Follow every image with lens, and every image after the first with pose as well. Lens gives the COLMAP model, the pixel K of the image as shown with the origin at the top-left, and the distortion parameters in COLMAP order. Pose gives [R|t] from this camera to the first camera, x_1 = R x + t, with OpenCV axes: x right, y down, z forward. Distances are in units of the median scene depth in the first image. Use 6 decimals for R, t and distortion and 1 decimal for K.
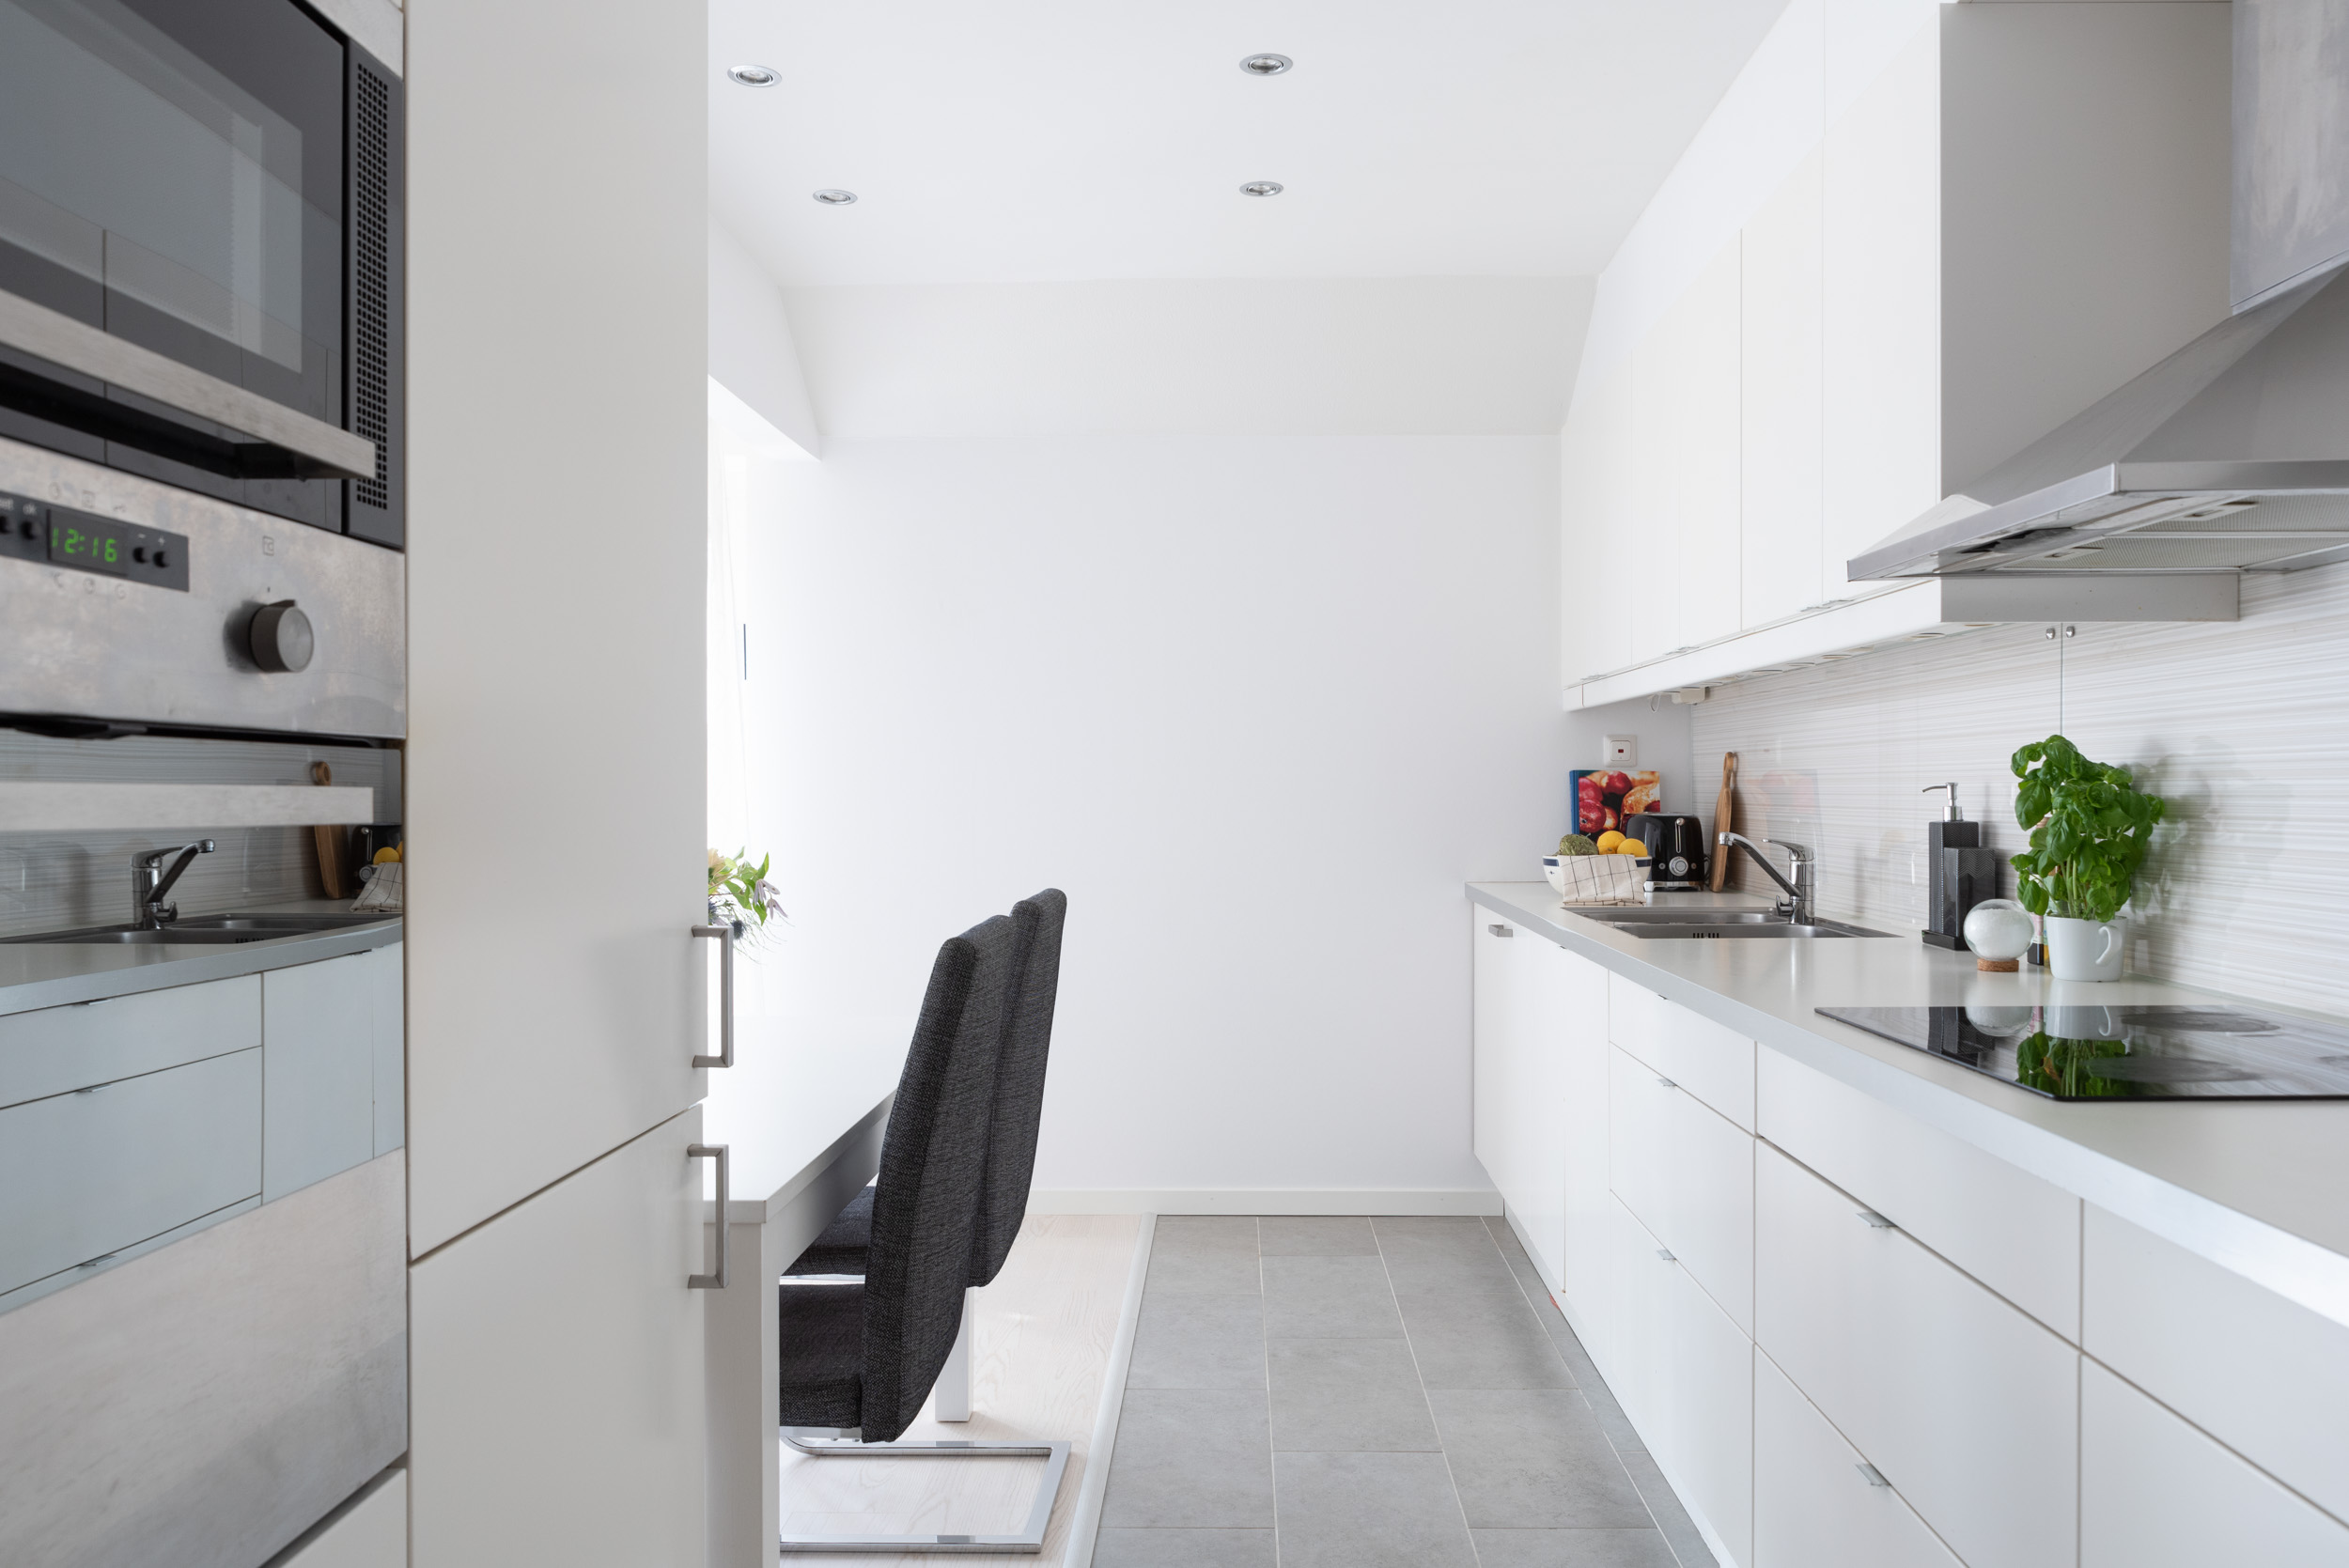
lens RADIAL K [[1715.8, 0, 1174.5], [0, 1715.8, 784.0], [0, 0, 1]] dist [-0.036434, 0.054532]
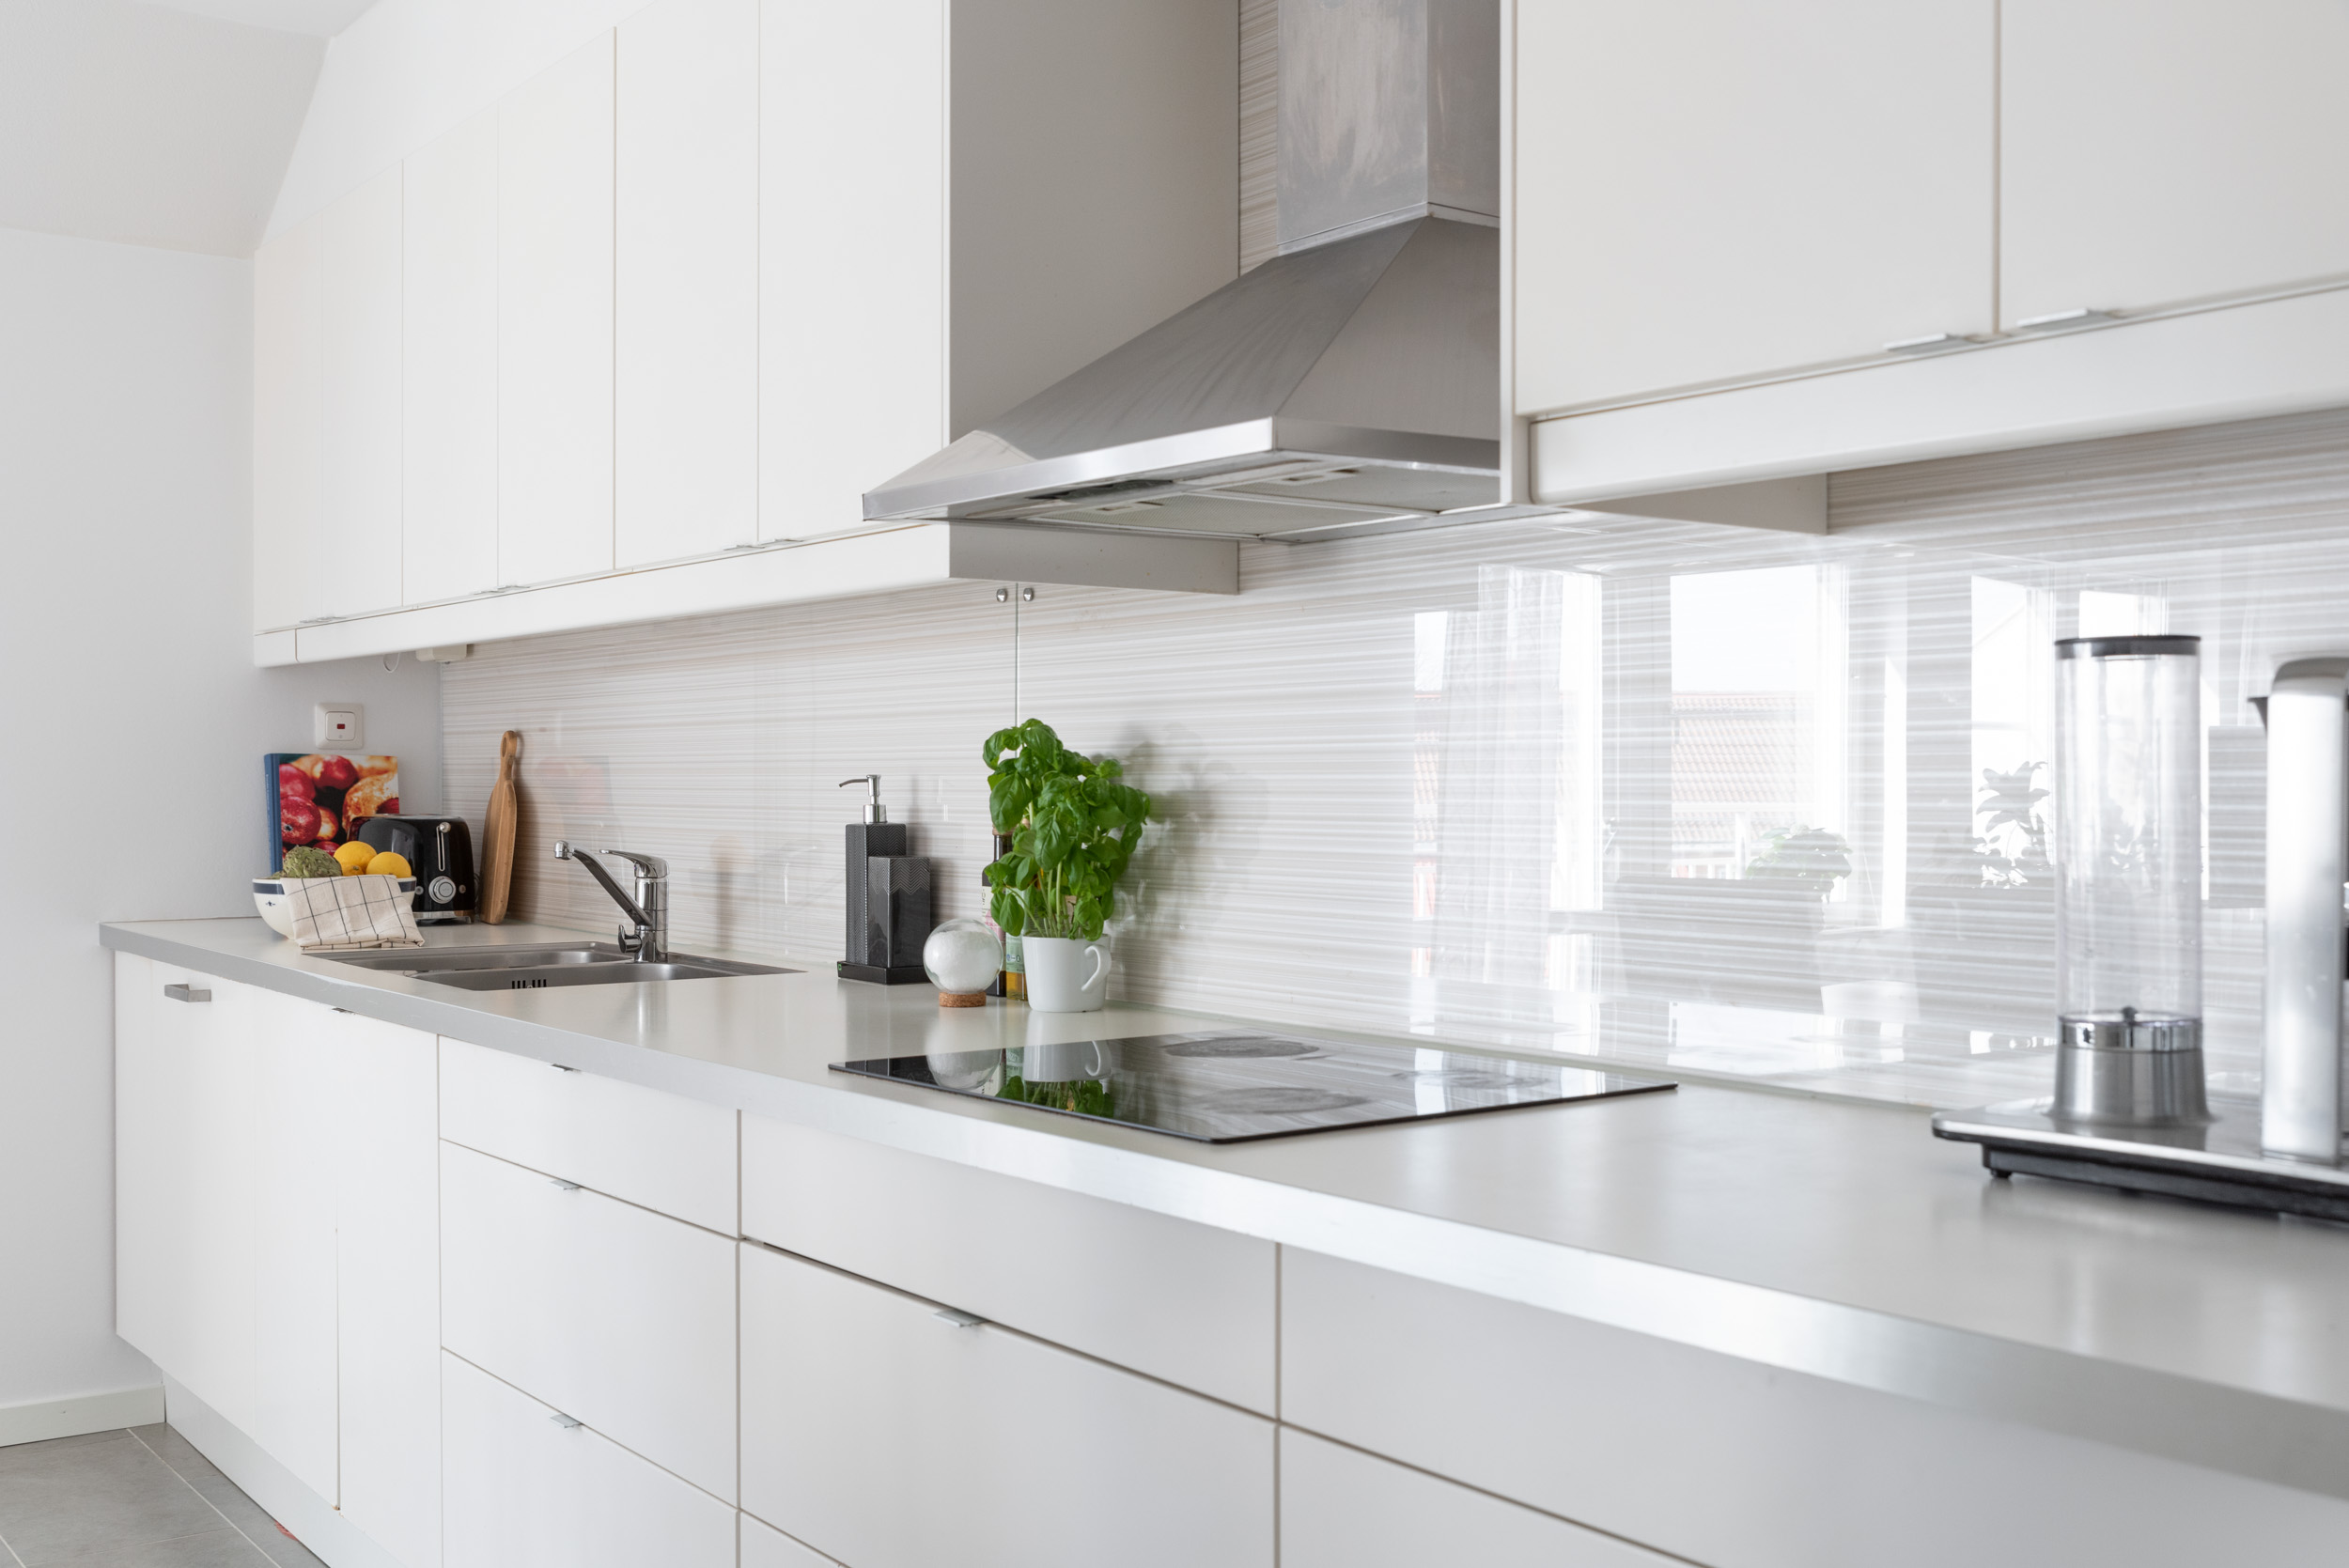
lens RADIAL K [[2435.0, 0, 1174.5], [0, 2435.0, 784.0], [0, 0, 1]] dist [0.002444, 0.002390]
pose [[0.786287, 0.000579, 0.617861, -0.136817], [-0.003606, 0.999987, 0.003652, -0.001243], [-0.617851, -0.005100, 0.786279, 0.019184]]
